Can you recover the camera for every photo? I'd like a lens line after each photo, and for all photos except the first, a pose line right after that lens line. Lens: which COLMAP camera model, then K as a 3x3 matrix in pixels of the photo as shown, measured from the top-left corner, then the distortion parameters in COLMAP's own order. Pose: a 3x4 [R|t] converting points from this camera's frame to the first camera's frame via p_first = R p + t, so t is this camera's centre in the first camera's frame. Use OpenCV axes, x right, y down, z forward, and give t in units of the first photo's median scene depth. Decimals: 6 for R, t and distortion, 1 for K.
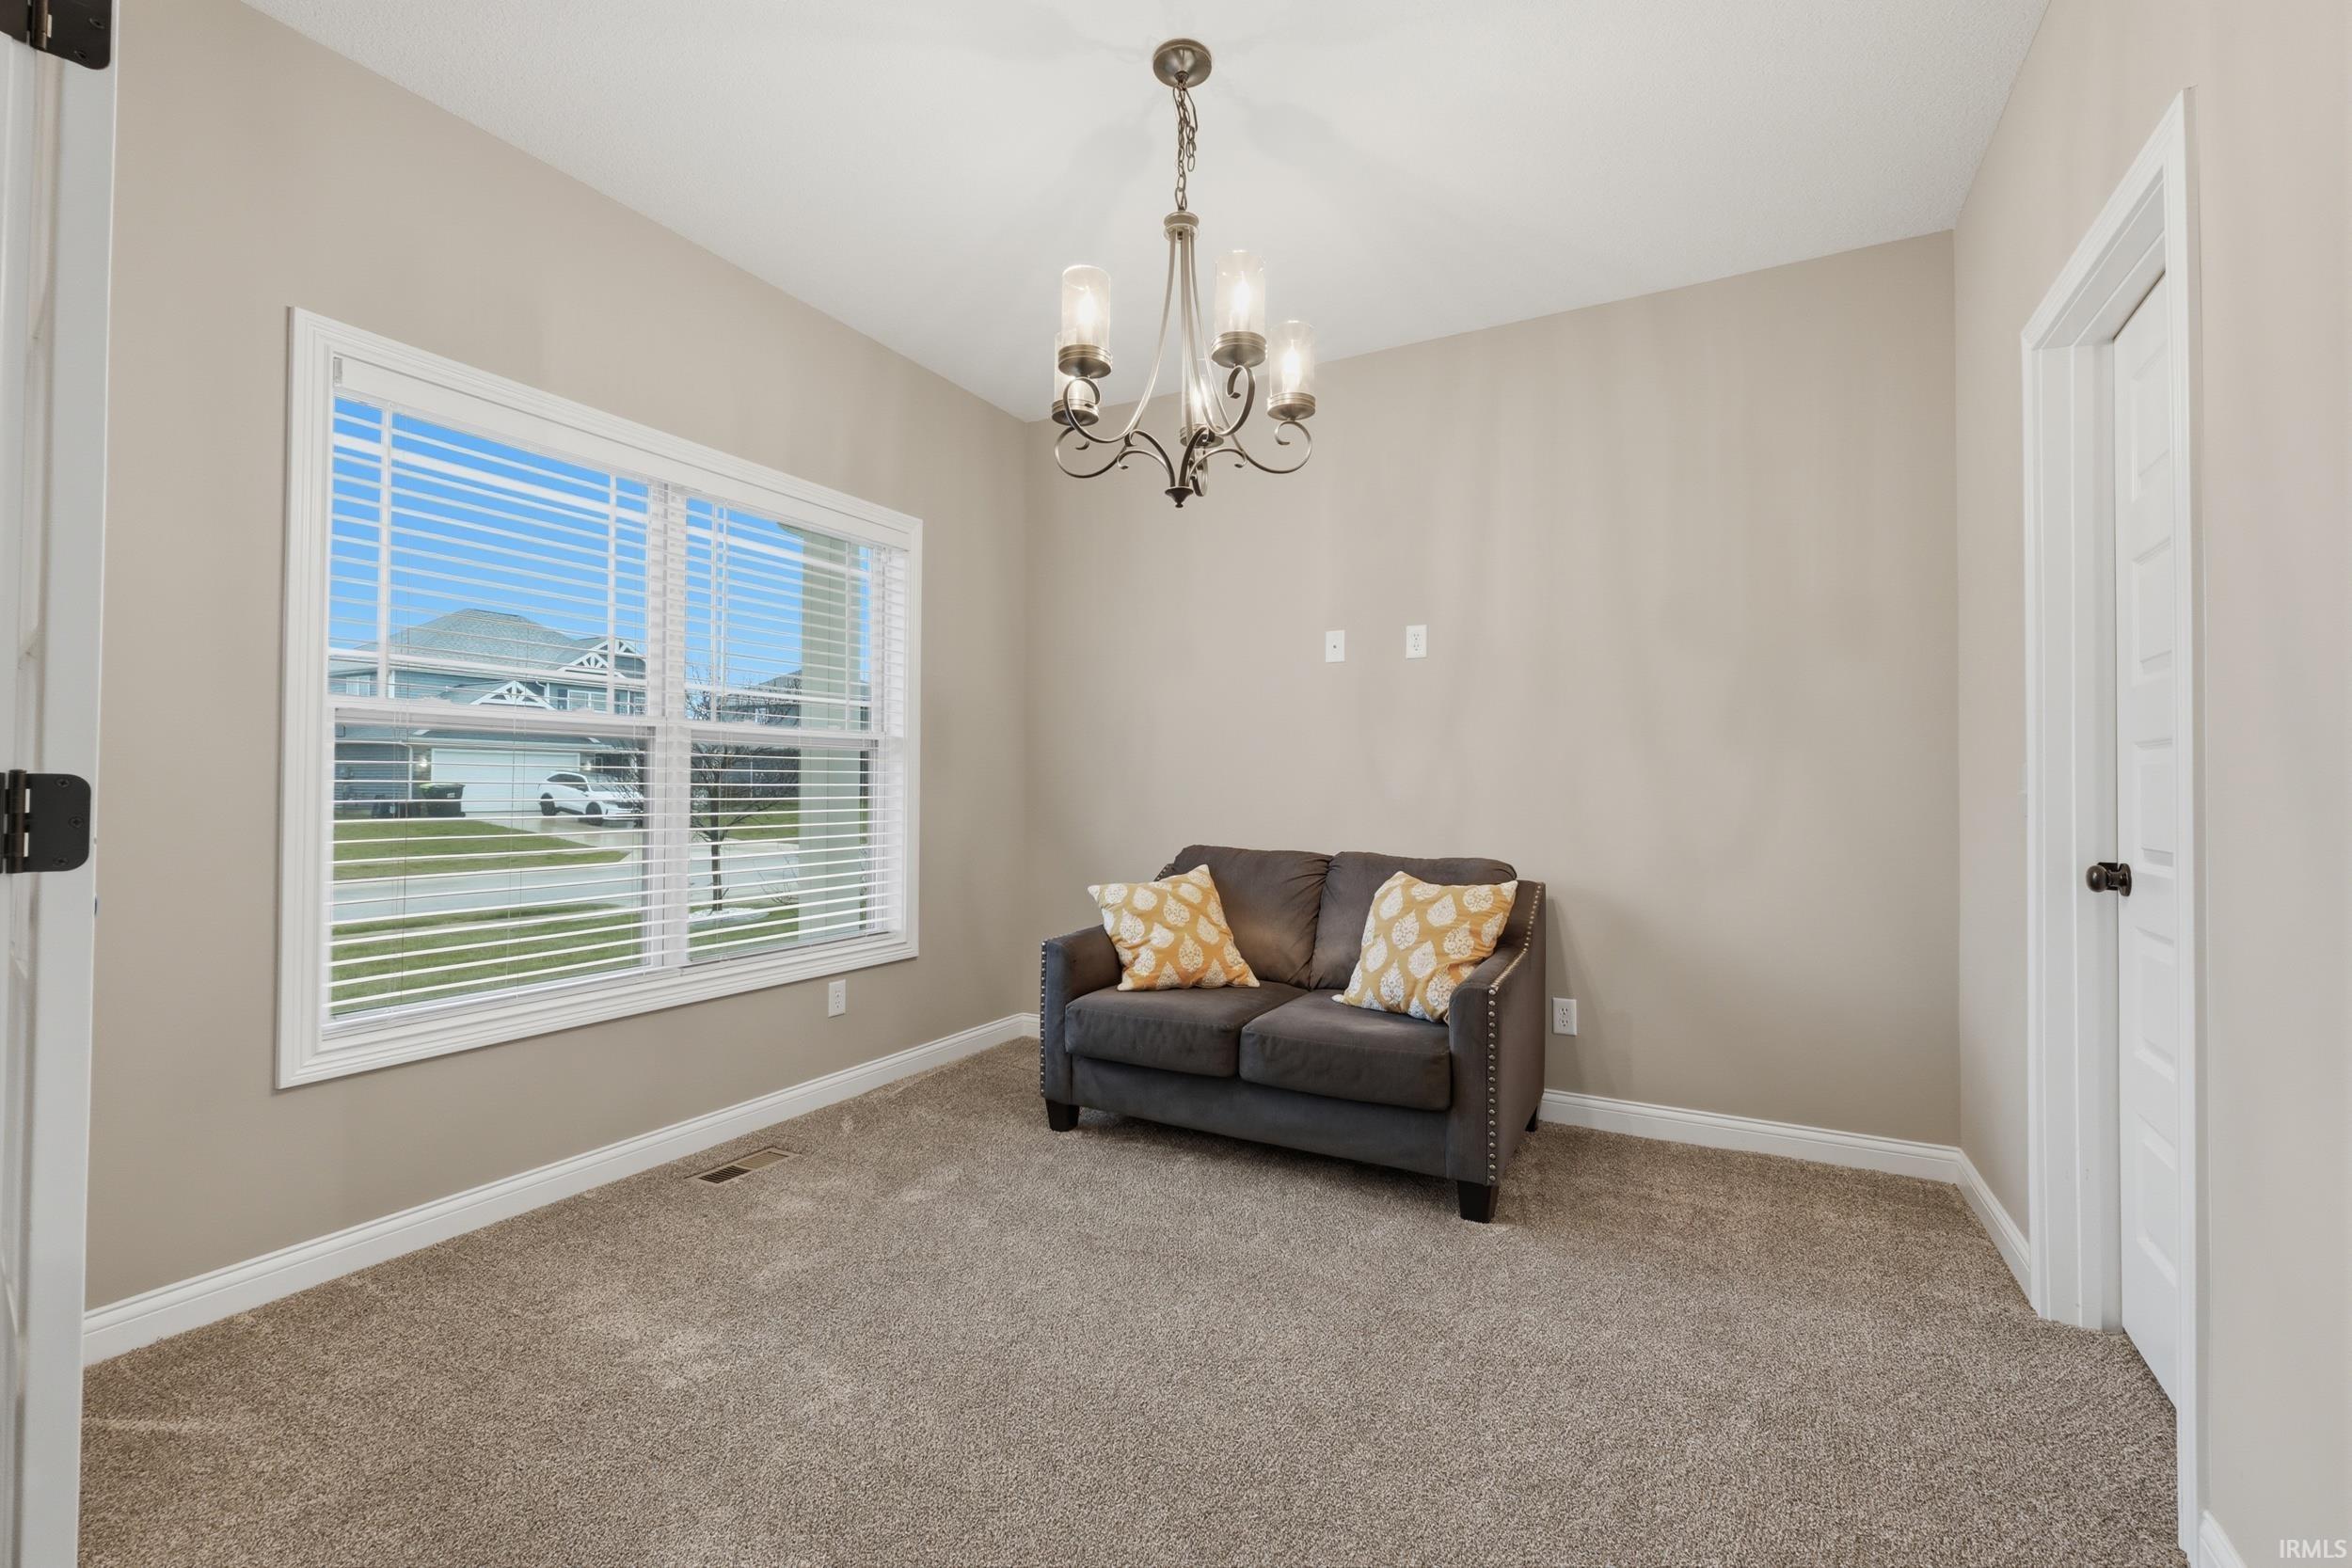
lens RADIAL K [[991.2, 0, 1163.4], [0, 991.2, 784.8], [0, 0, 1]] dist [0.005714, -0.002950]
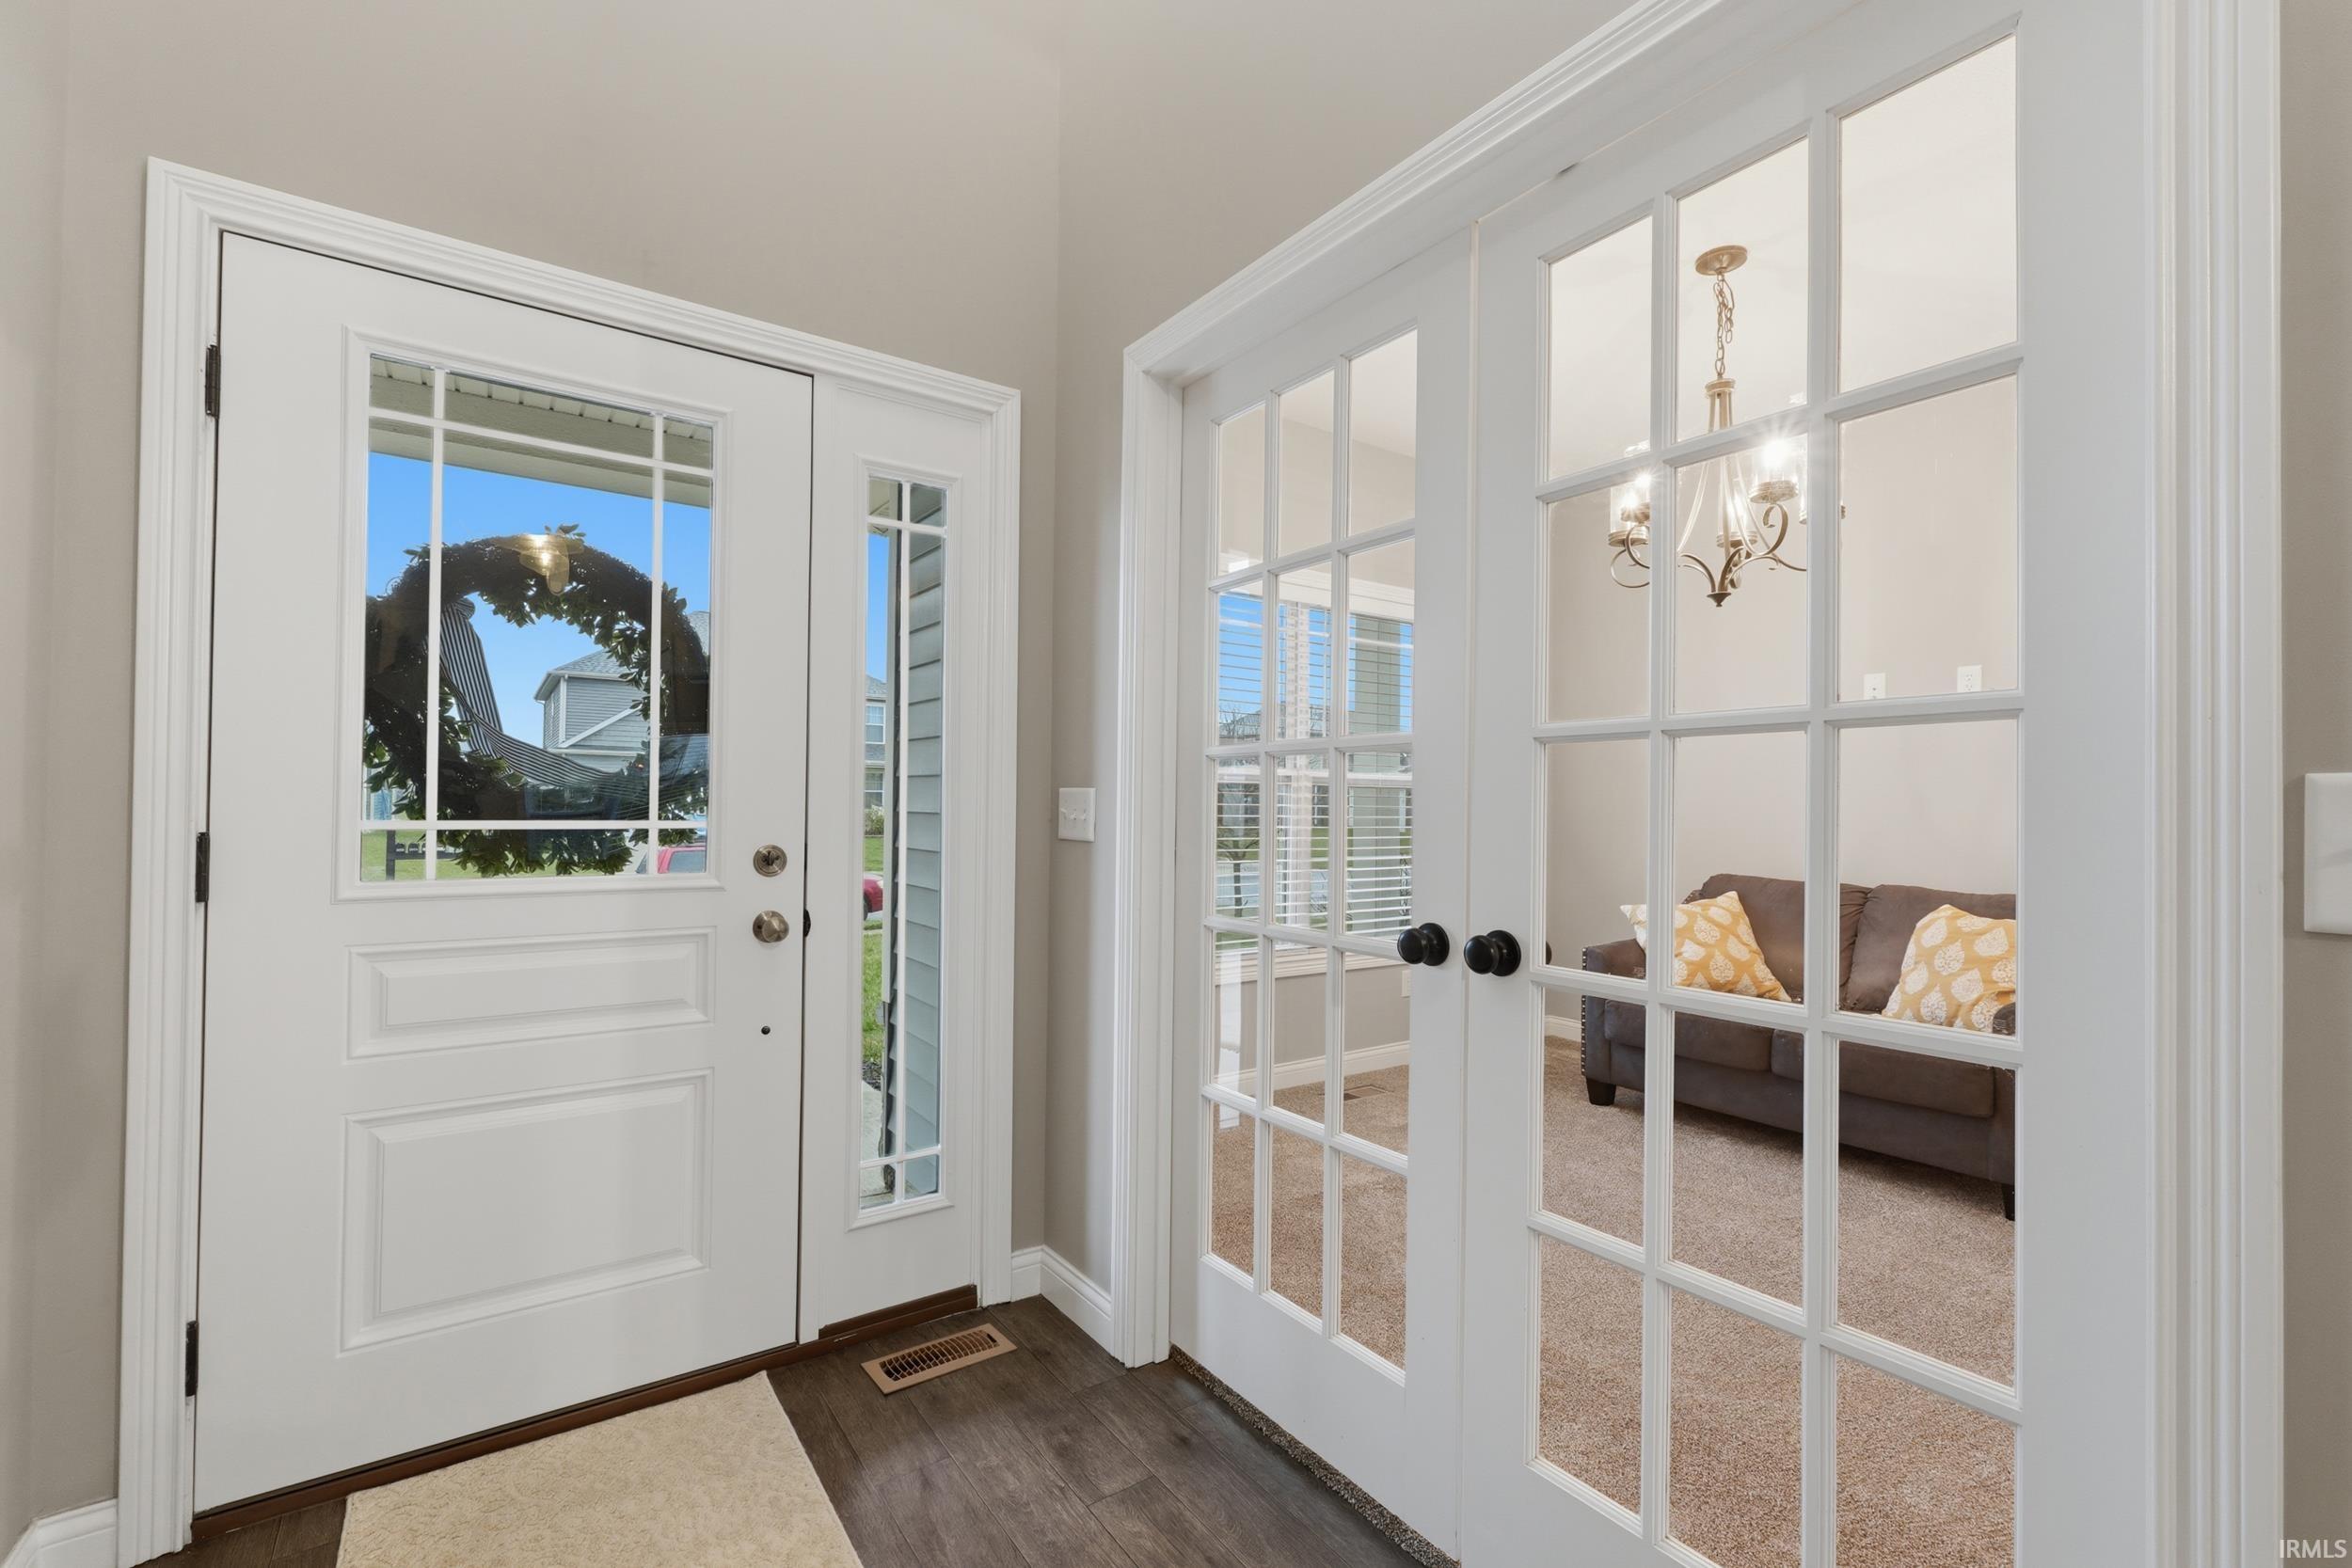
lens RADIAL K [[991.2, 0, 1181.7], [0, 991.2, 797.5], [0, 0, 1]] dist [0.005714, -0.002950]
pose [[0.899912, 0.000250, -0.436072, -0.034910], [-0.006009, 0.999912, -0.011829, -0.009849], [0.436031, 0.013265, 0.899834, -0.326318]]
